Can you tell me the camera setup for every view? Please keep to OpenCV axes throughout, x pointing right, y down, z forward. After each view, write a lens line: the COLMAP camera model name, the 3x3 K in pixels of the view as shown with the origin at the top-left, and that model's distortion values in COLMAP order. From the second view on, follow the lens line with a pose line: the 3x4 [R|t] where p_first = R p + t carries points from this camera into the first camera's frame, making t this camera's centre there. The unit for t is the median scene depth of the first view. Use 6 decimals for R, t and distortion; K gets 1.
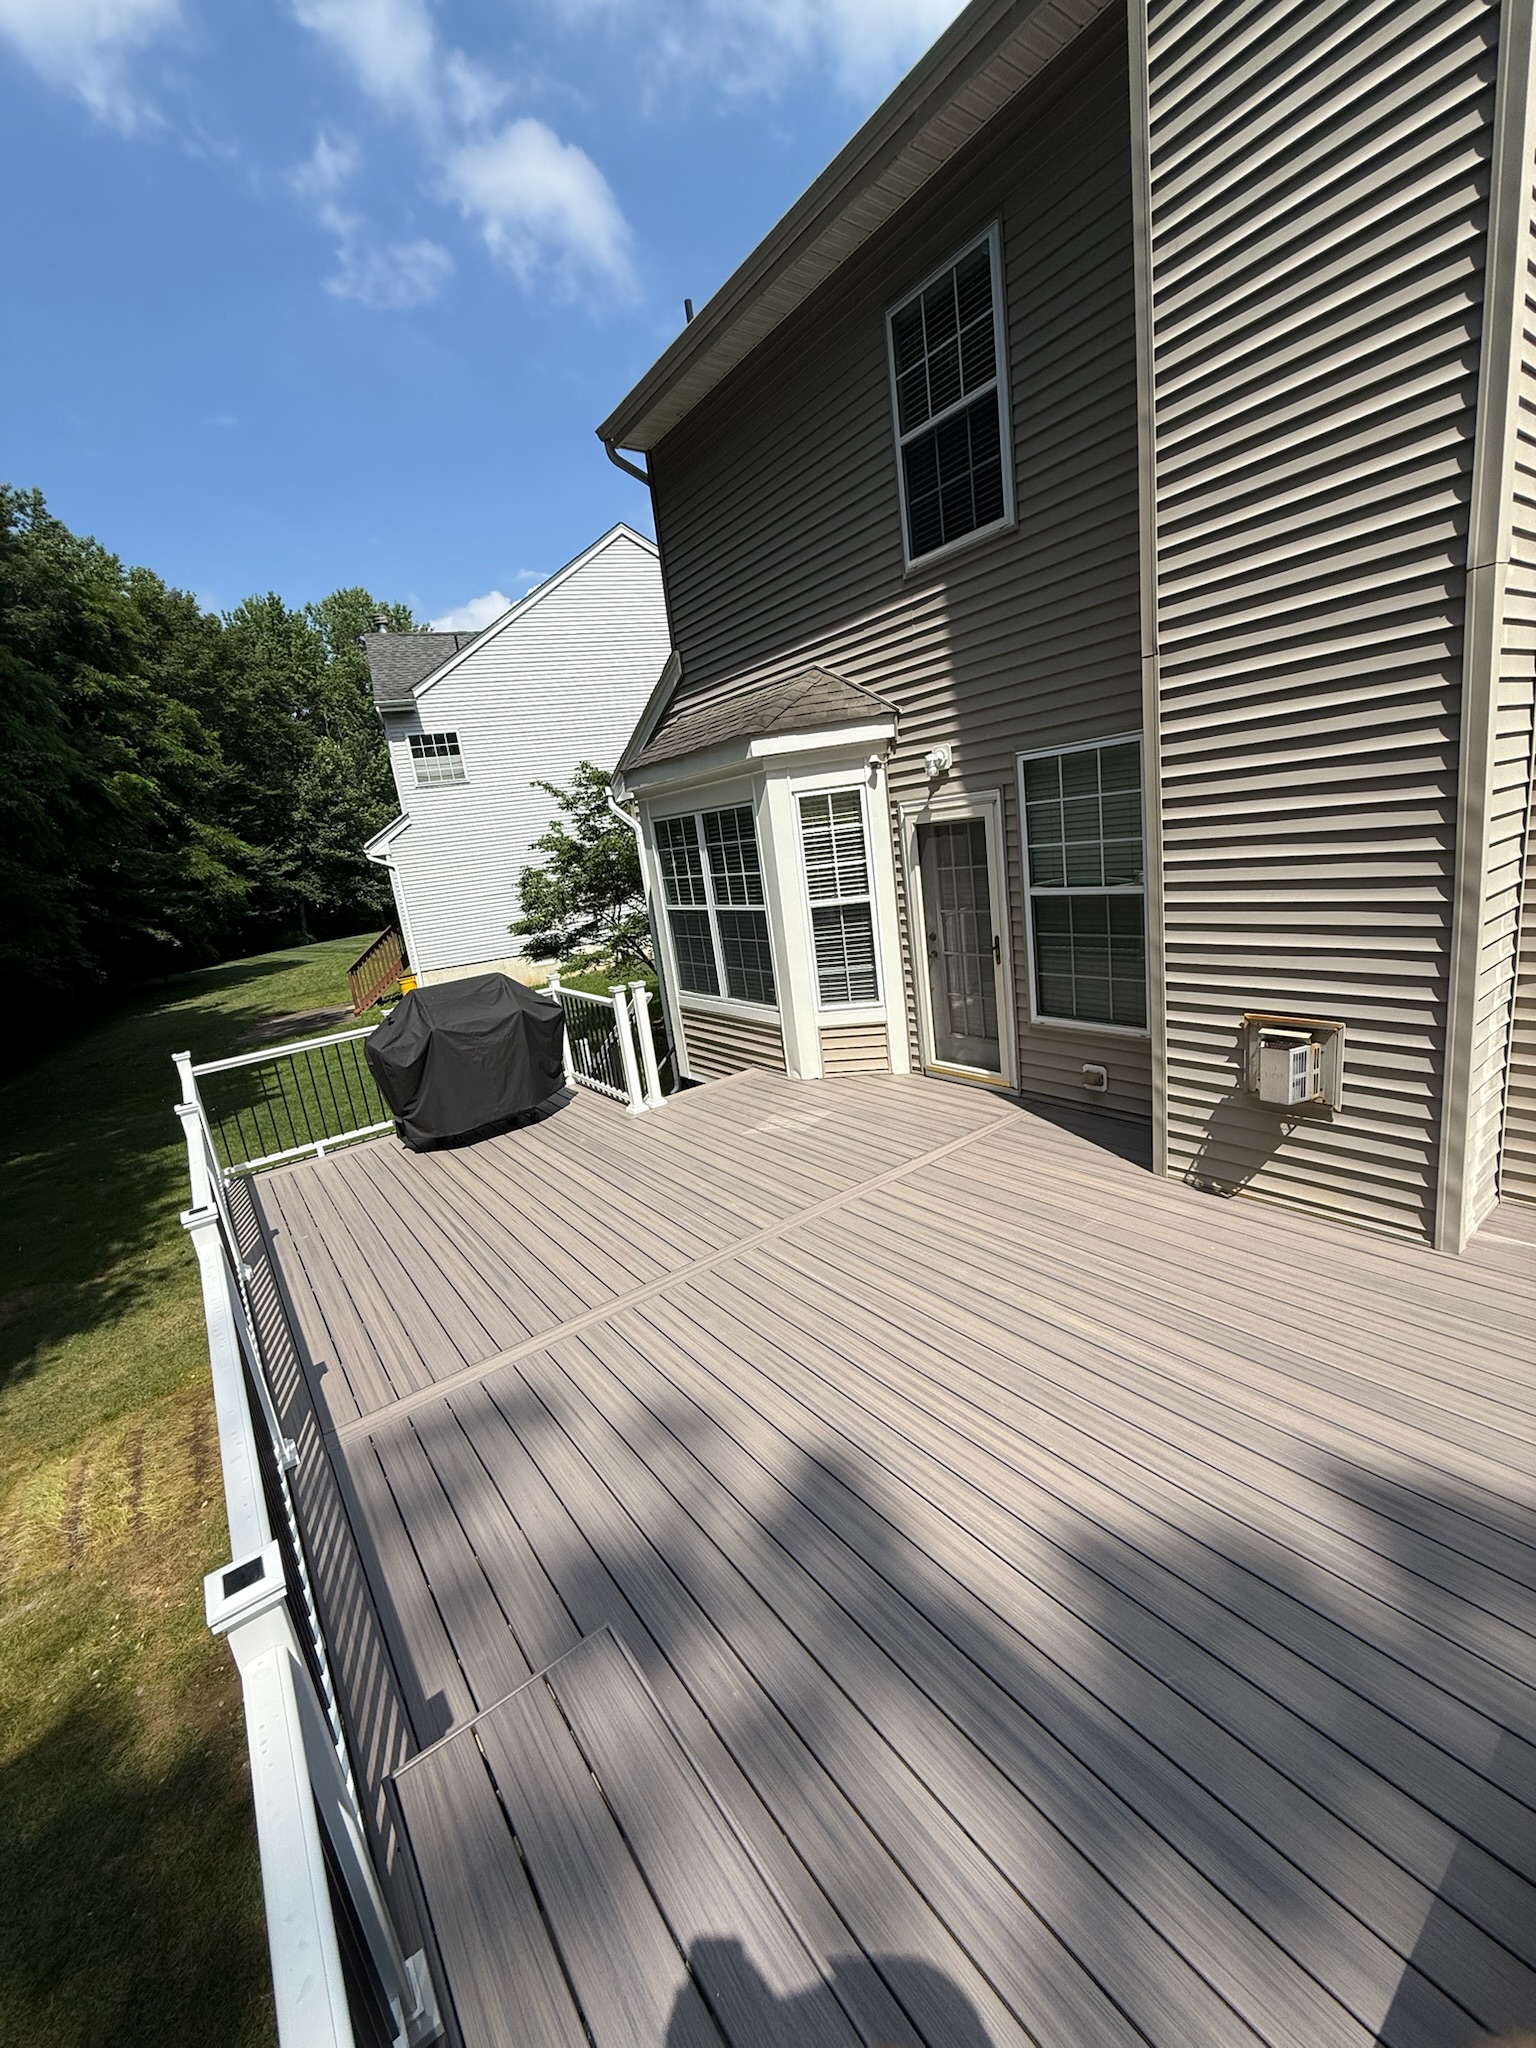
lens RADIAL K [[816.9, 0, 762.5], [0, 816.9, 1015.6], [0, 0, 1]] dist [0.001123, -0.000015]
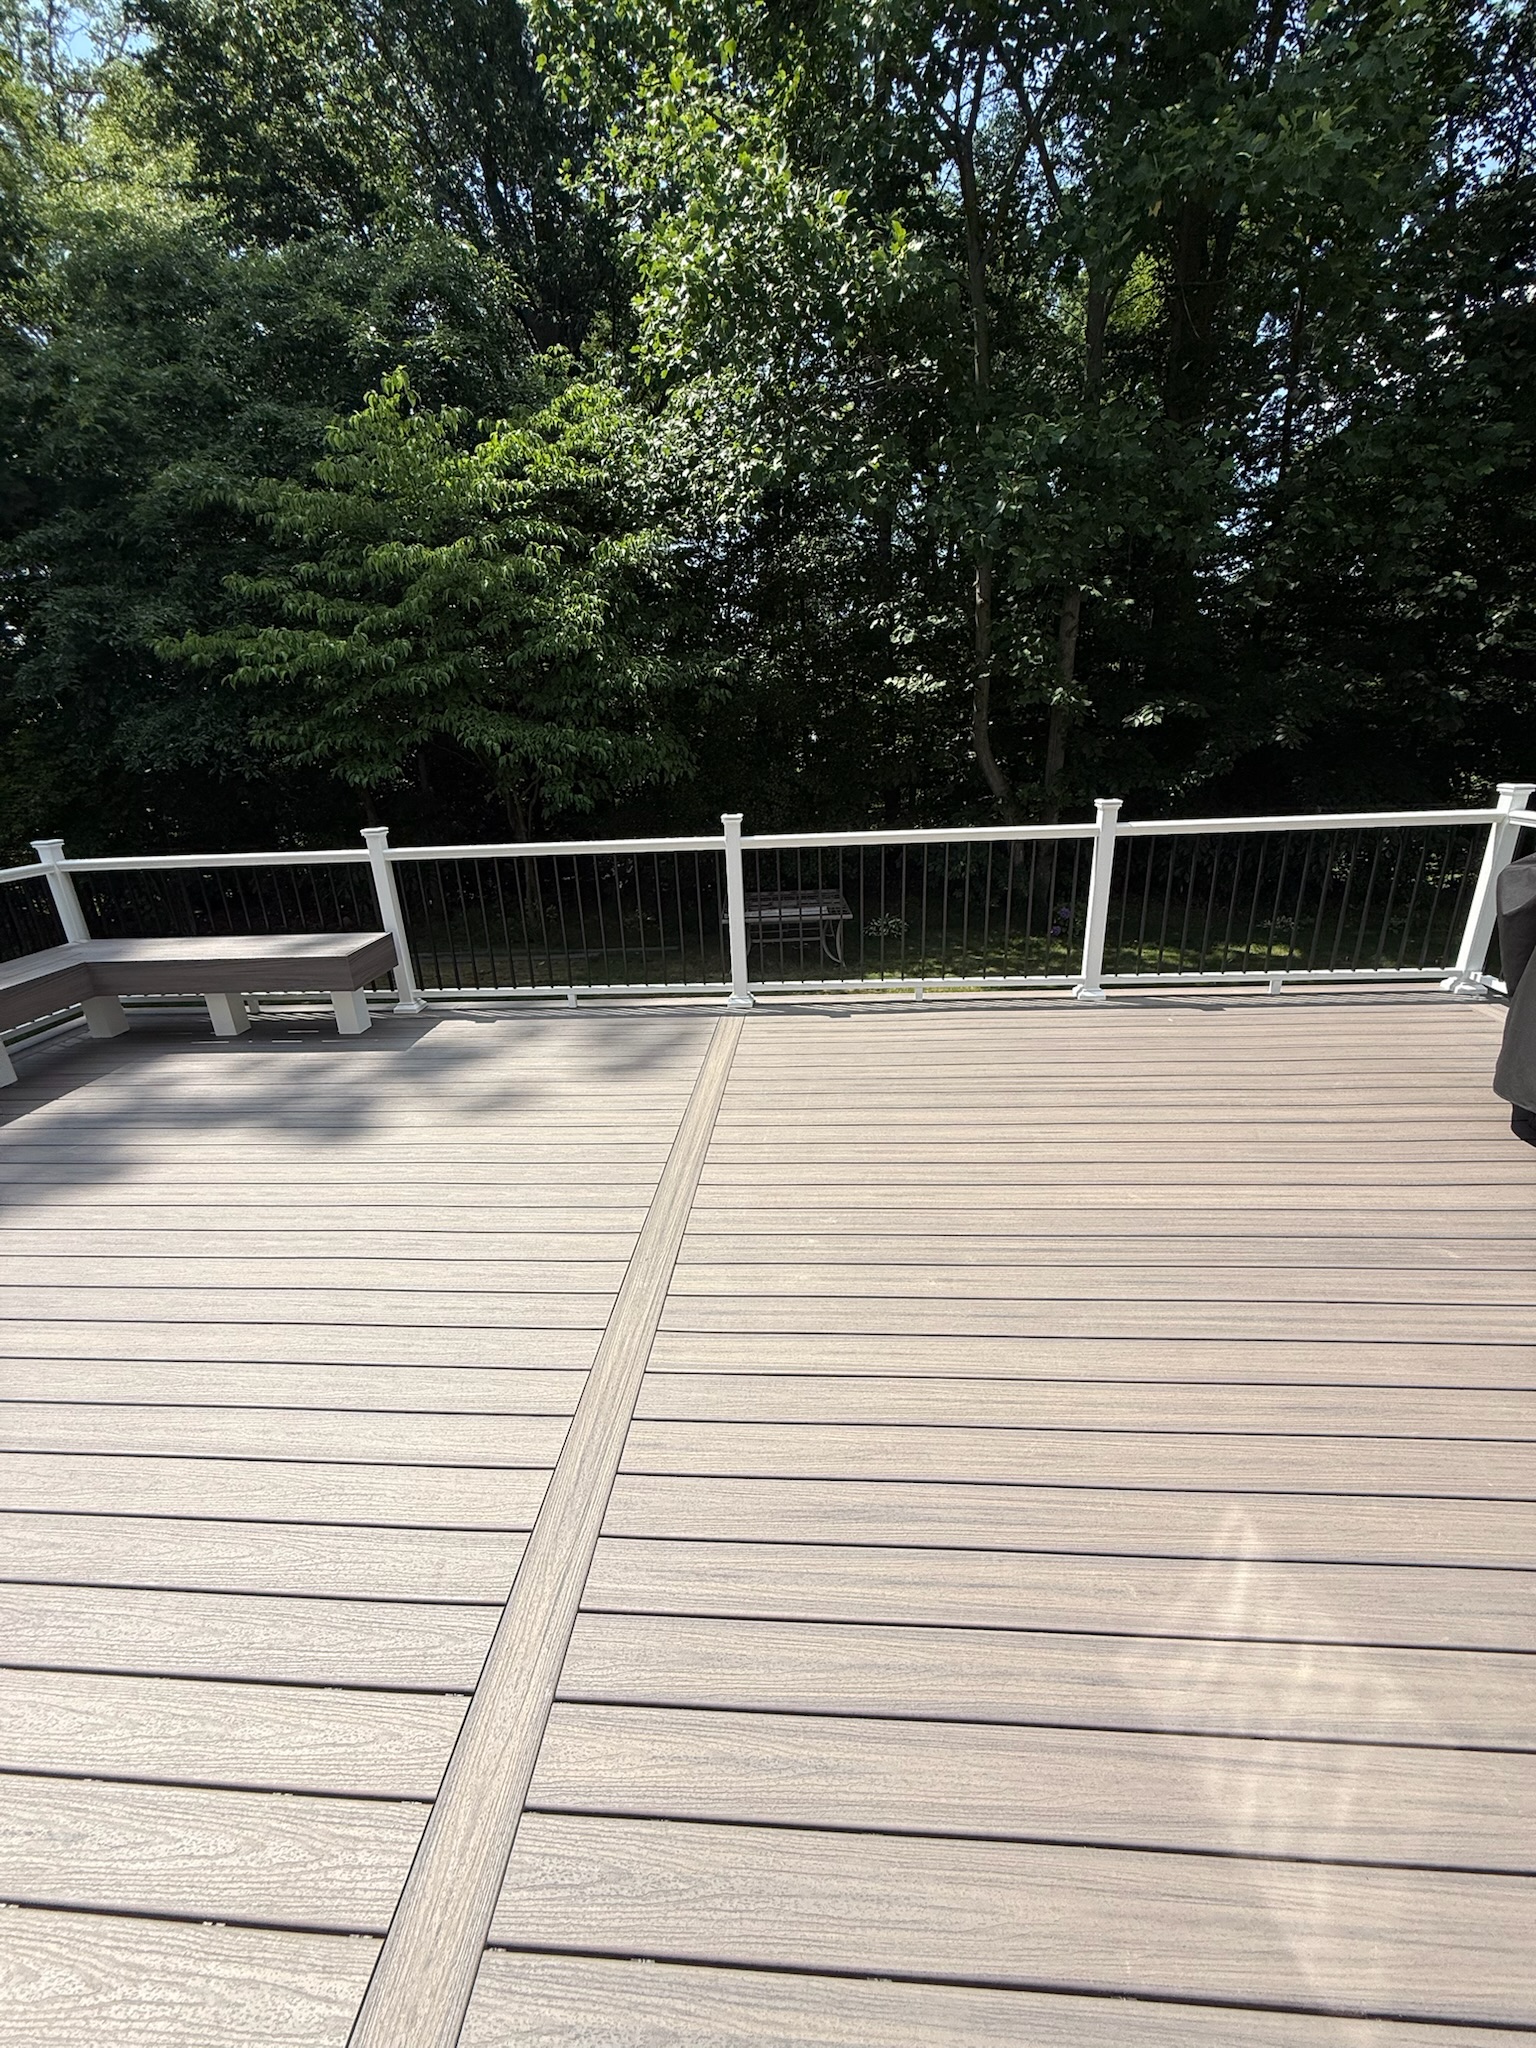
lens RADIAL K [[816.9, 0, 762.5], [0, 816.9, 1015.6], [0, 0, 1]] dist [0.001123, -0.000015]
pose [[-0.638008, 0.406782, -0.653815, 0.333243], [-0.043862, 0.828501, 0.558268, -0.247854], [0.768779, 0.384857, -0.510748, 1.645874]]
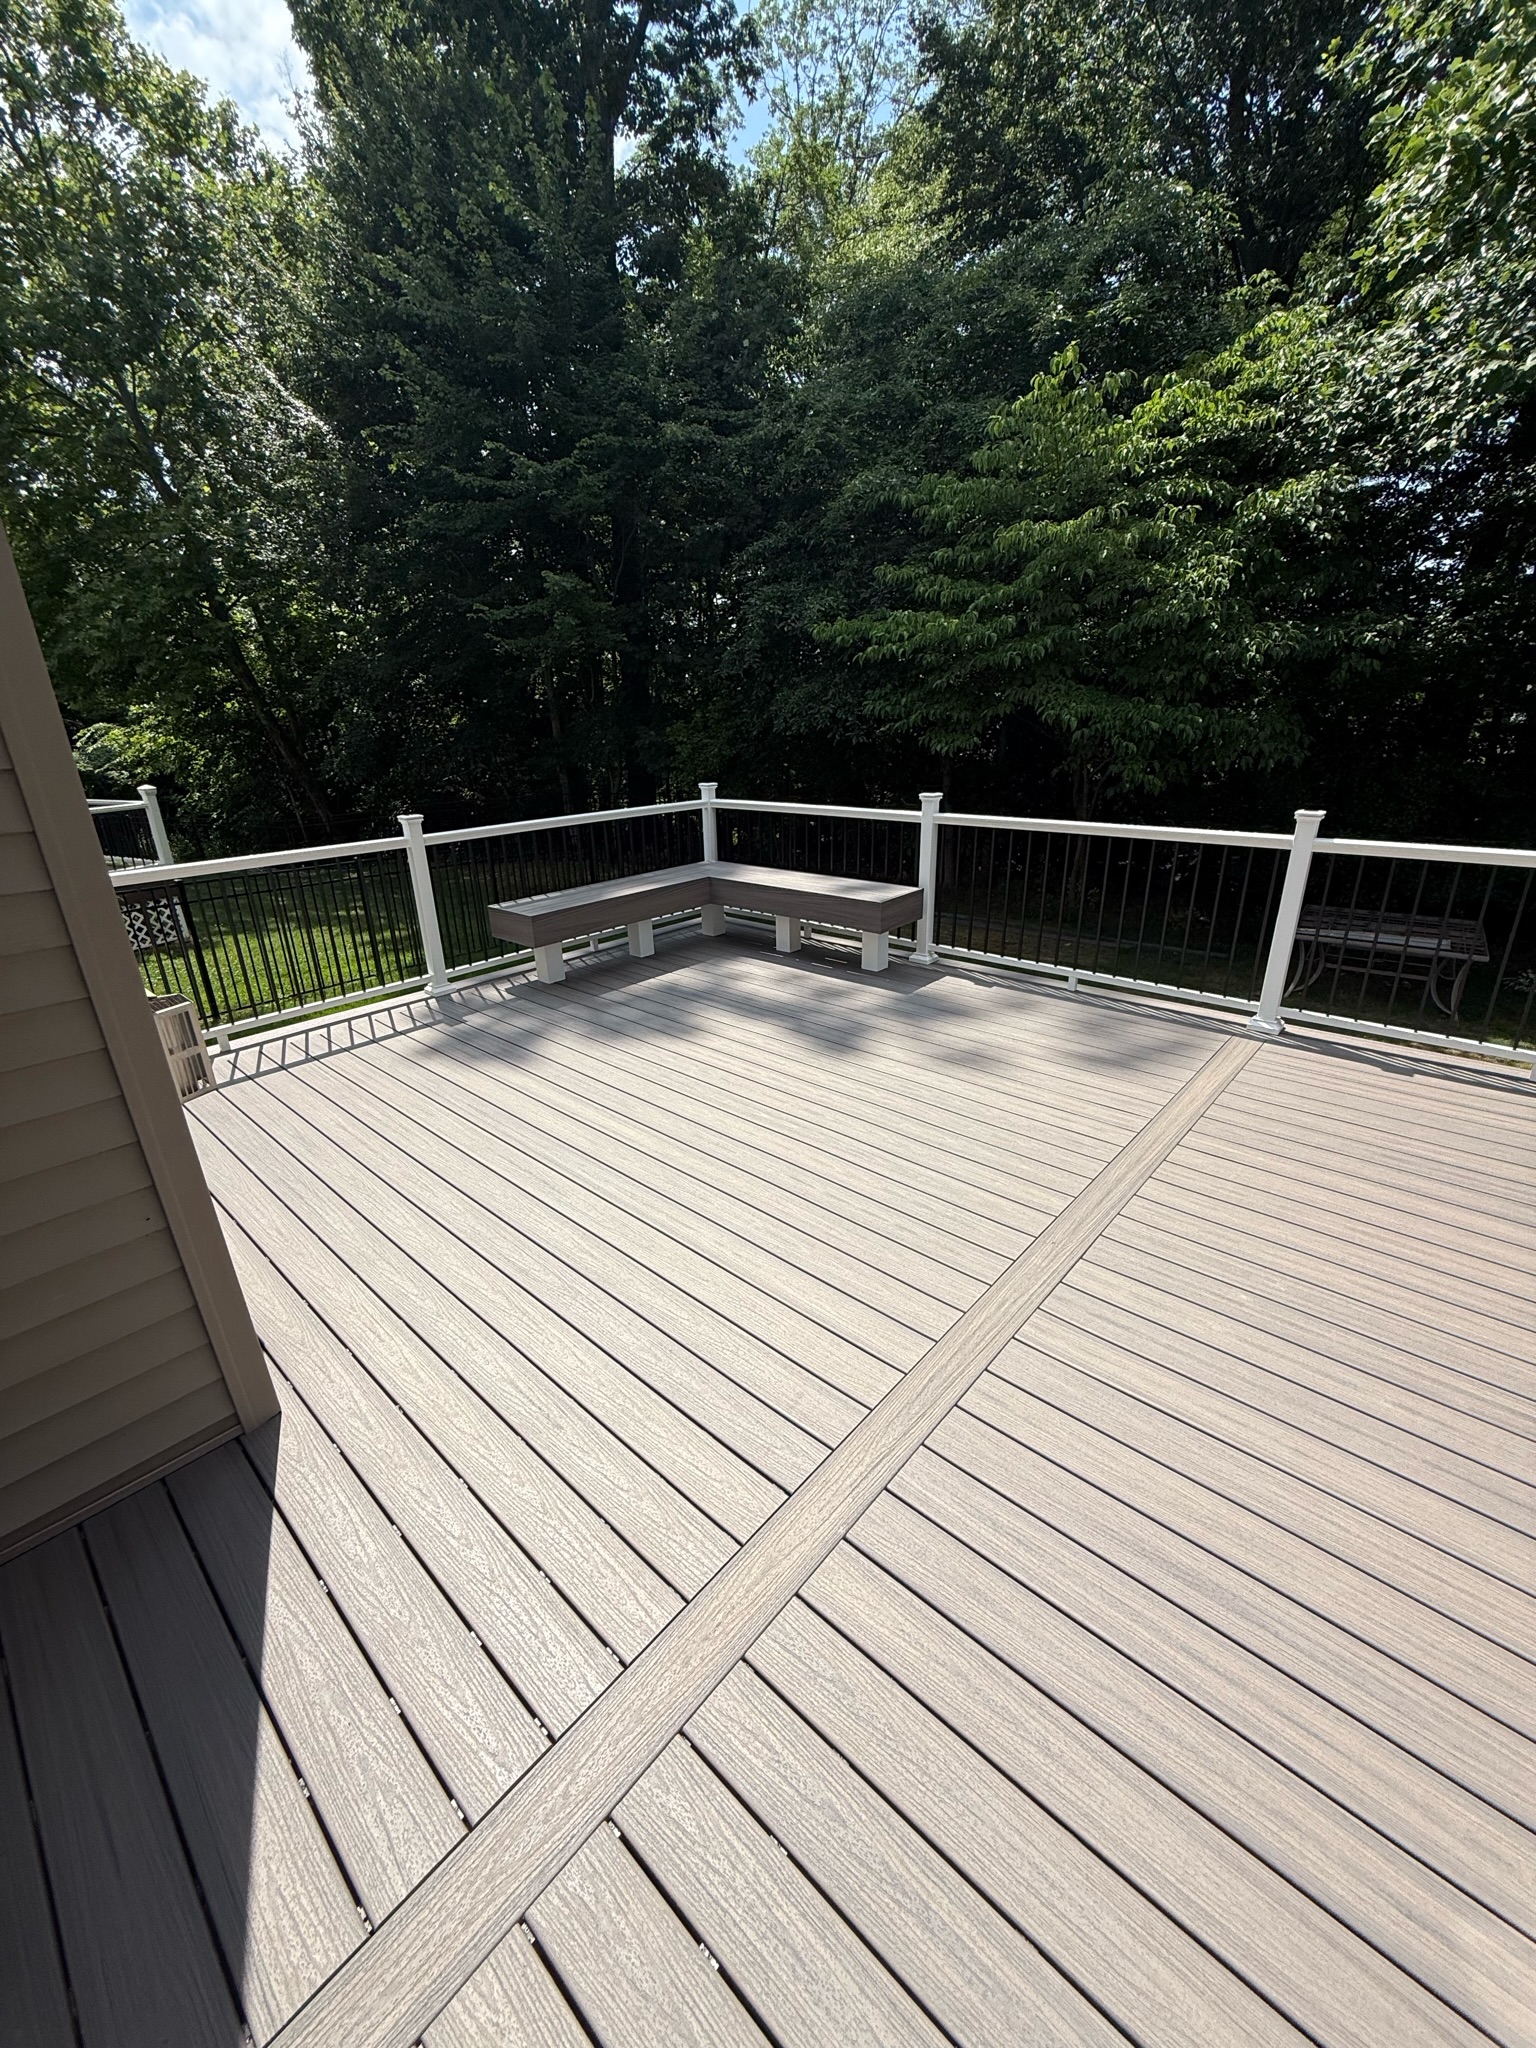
lens RADIAL K [[816.9, 0, 762.5], [0, 816.9, 1015.6], [0, 0, 1]] dist [0.001123, -0.000015]
pose [[-0.967876, 0.215550, -0.129438, 0.314283], [0.107247, 0.819566, 0.562858, -0.263636], [0.227407, 0.530895, -0.816356, 1.709061]]
